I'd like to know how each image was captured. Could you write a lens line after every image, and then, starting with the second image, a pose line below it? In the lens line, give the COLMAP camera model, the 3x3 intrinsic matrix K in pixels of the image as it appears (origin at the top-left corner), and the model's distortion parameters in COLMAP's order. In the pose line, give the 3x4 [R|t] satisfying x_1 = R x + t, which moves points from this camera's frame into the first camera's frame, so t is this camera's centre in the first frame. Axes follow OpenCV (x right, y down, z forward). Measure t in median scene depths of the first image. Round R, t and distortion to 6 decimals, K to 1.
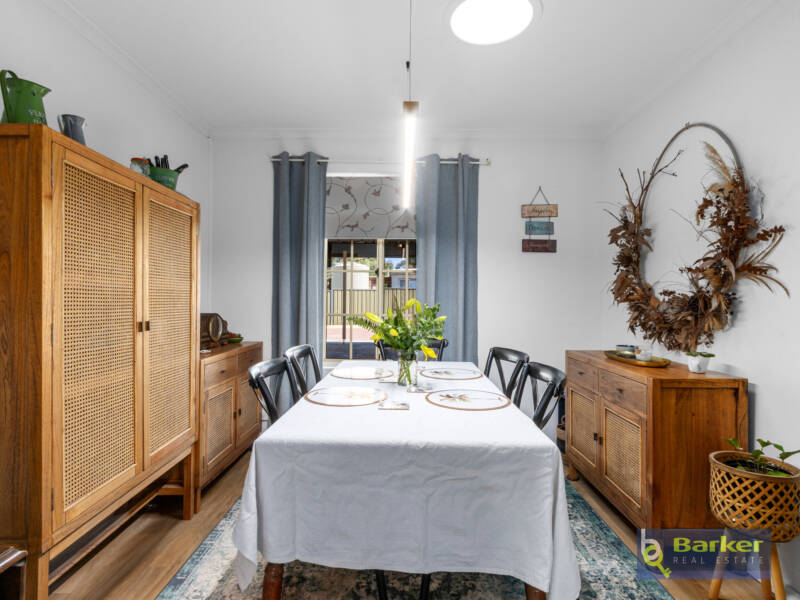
lens RADIAL K [[412.0, 0, 400.0], [0, 412.0, 300.0], [0, 0, 1]] dist [-0.001021, -0.000135]
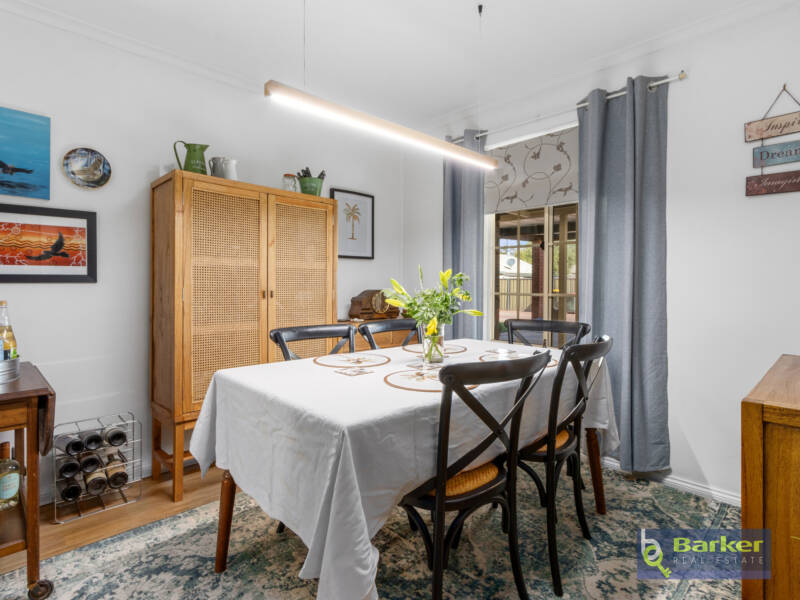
lens RADIAL K [[417.8, 0, 397.3], [0, 417.8, 290.6], [0, 0, 1]] dist [0.001265, 0.000681]
pose [[0.712884, 0.002131, -0.701279, 0.430958], [0.003159, 0.999975, 0.006250, 0.026829], [0.701275, -0.006671, 0.712860, 0.185356]]
